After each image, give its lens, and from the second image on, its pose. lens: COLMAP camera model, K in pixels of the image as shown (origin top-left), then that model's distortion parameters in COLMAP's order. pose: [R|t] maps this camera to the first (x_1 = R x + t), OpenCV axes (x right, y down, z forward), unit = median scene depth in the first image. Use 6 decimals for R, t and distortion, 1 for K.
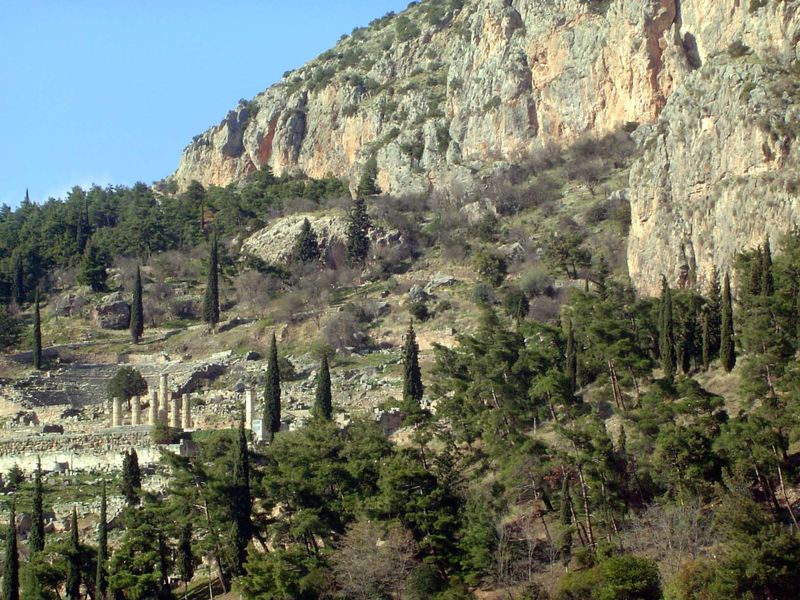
lens RADIAL K [[2673.7, 0, 400.0], [0, 2673.7, 300.0], [0, 0, 1]] dist [-0.039972, -0.219910]
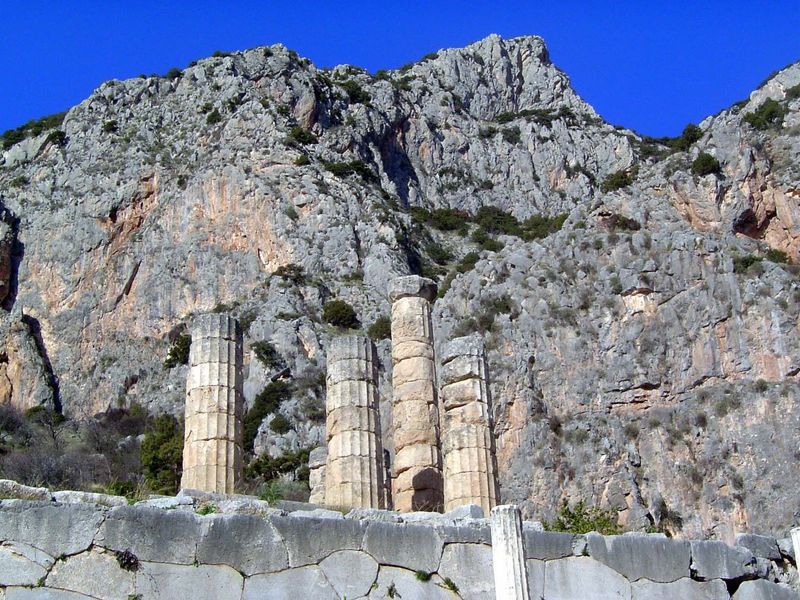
lens RADIAL K [[1348.9, 0, 400.0], [0, 1348.9, 300.0], [0, 0, 1]] dist [-0.020847, -0.061039]
pose [[0.648554, 0.337000, 0.682502, -0.101084], [-0.084709, 0.923035, -0.375274, 0.041612], [-0.756441, 0.185572, 0.627185, 0.623329]]
